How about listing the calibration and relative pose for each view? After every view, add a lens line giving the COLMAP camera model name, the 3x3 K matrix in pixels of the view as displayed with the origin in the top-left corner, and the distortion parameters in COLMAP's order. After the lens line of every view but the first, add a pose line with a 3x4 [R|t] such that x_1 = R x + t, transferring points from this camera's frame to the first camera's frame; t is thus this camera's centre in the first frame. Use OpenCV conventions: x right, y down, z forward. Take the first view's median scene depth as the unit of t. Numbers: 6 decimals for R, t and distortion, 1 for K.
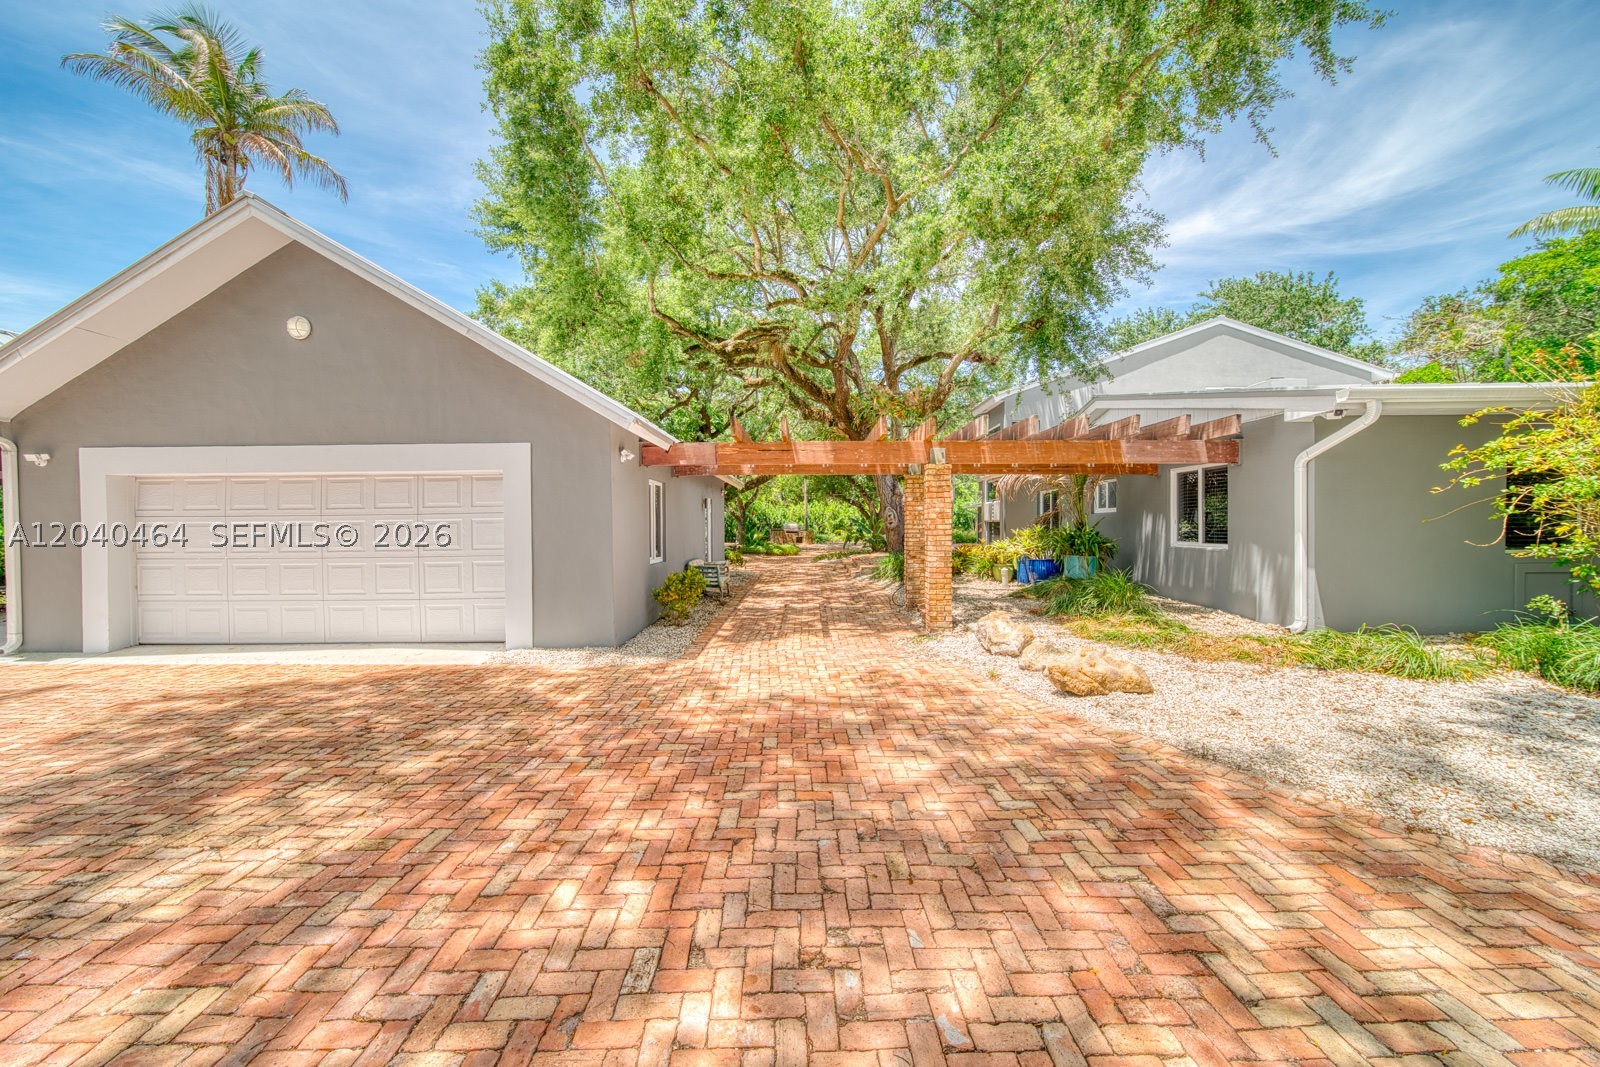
lens RADIAL K [[583.6, 0, 800.0], [0, 583.6, 533.5], [0, 0, 1]] dist [-0.013783, 0.000077]
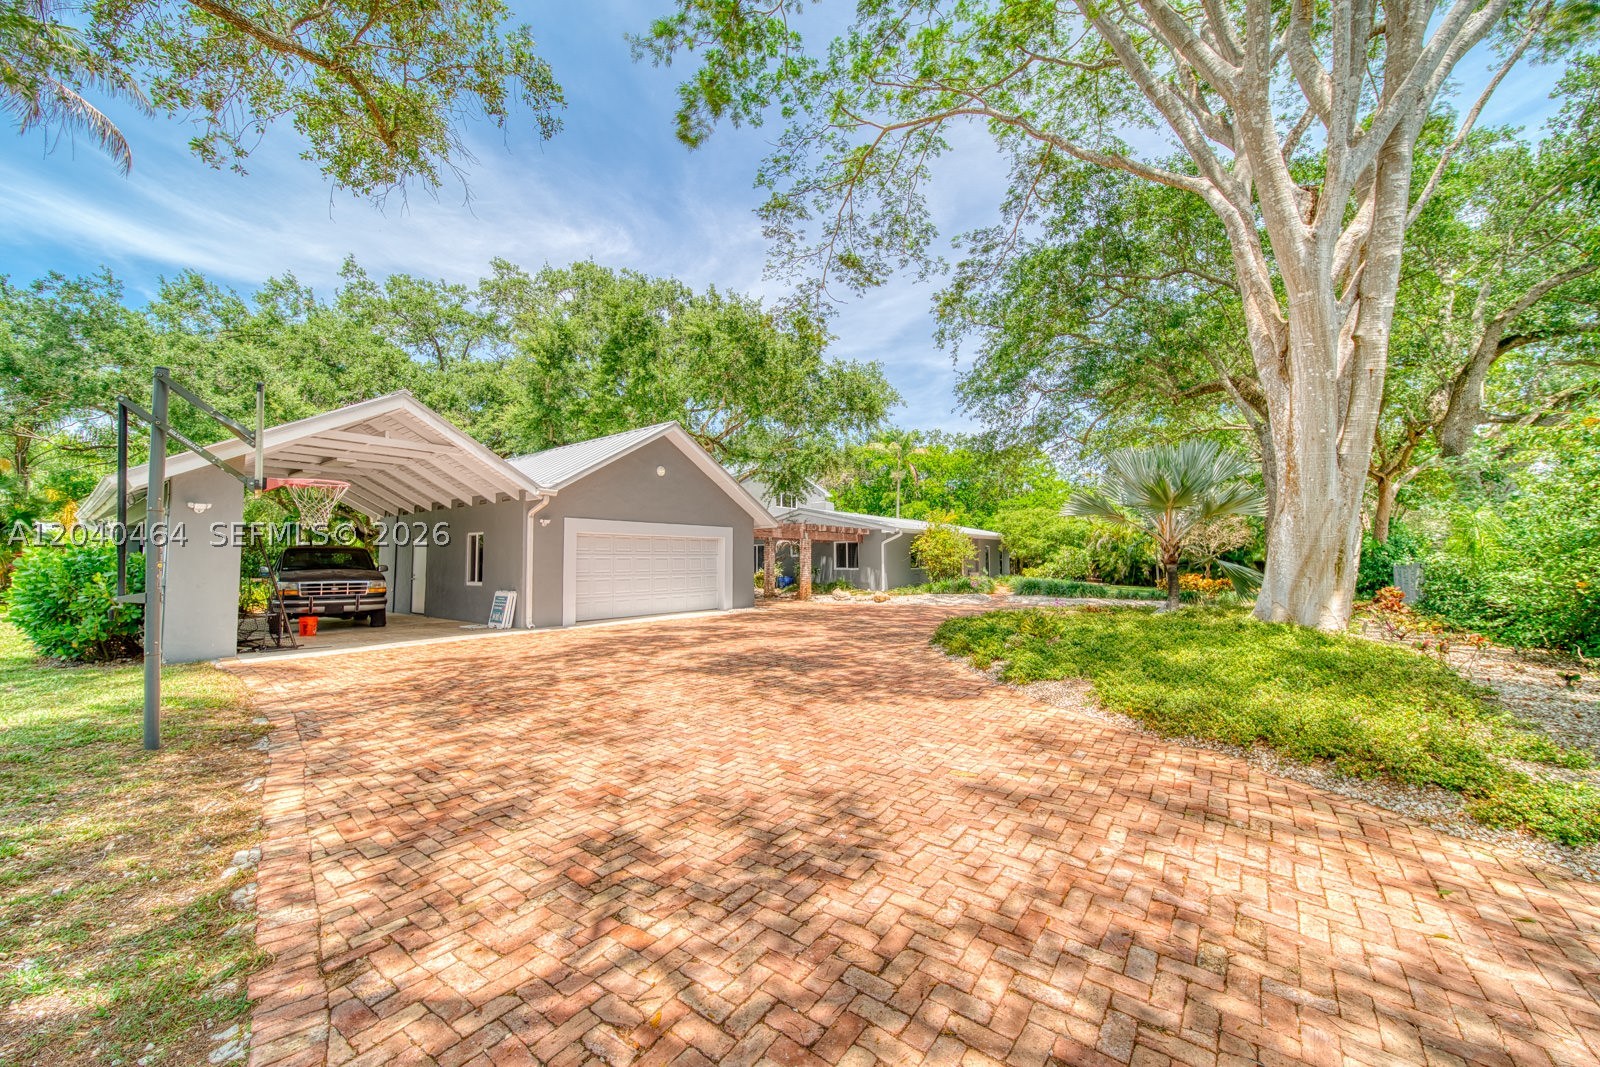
lens RADIAL K [[583.6, 0, 800.0], [0, 583.6, 533.5], [0, 0, 1]] dist [-0.013783, 0.000077]
pose [[0.599922, 0.043409, 0.798880, -2.324703], [0.005156, 0.998296, -0.058117, 0.018552], [-0.800042, 0.038984, 0.598676, -0.770075]]
